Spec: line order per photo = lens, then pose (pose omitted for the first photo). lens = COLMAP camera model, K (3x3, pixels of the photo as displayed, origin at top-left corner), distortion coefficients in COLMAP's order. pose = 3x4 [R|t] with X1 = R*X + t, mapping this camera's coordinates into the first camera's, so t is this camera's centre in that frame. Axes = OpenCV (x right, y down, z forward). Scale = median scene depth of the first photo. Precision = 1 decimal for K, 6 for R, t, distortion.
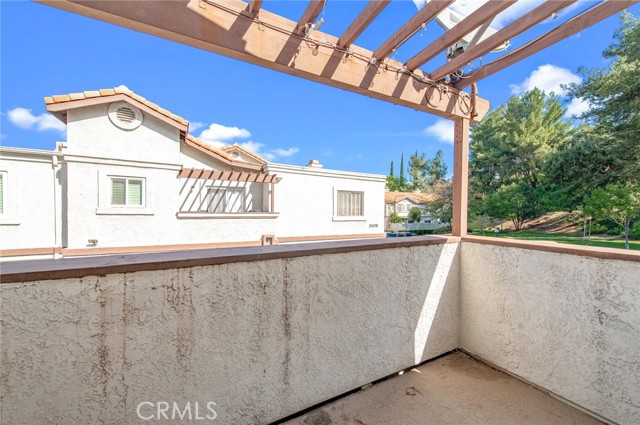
lens RADIAL K [[254.2, 0, 321.3], [0, 254.2, 214.4], [0, 0, 1]] dist [0.010562, 0.000099]
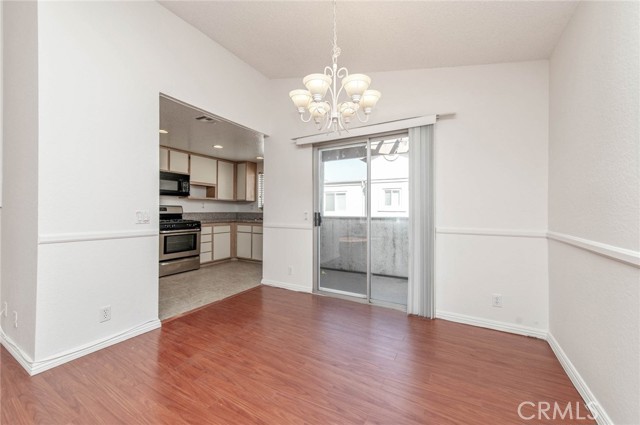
lens RADIAL K [[254.2, 0, 321.5], [0, 254.2, 208.3], [0, 0, 1]] dist [0.010562, 0.000099]
pose [[0.530922, -0.024777, -0.847058, 1.841616], [0.003546, 0.999629, -0.027017, 0.111262], [0.847413, 0.011341, 0.530813, -1.195209]]
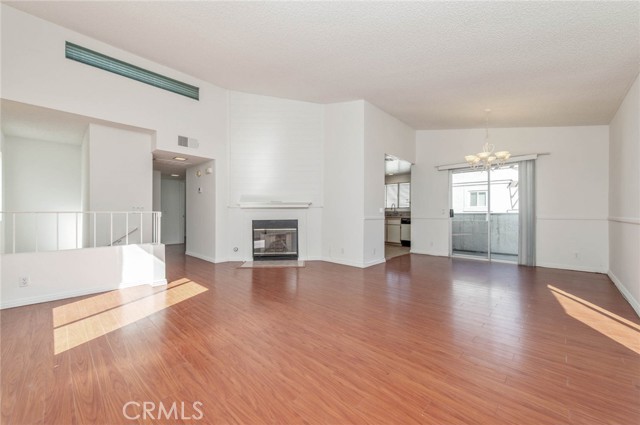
lens RADIAL K [[254.2, 0, 318.2], [0, 254.2, 215.2], [0, 0, 1]] dist [0.010562, 0.000099]
pose [[0.314718, -0.012839, -0.949098, 2.904746], [0.004148, 0.999918, -0.012151, 0.210510], [0.949176, -0.000113, 0.314745, -3.115935]]
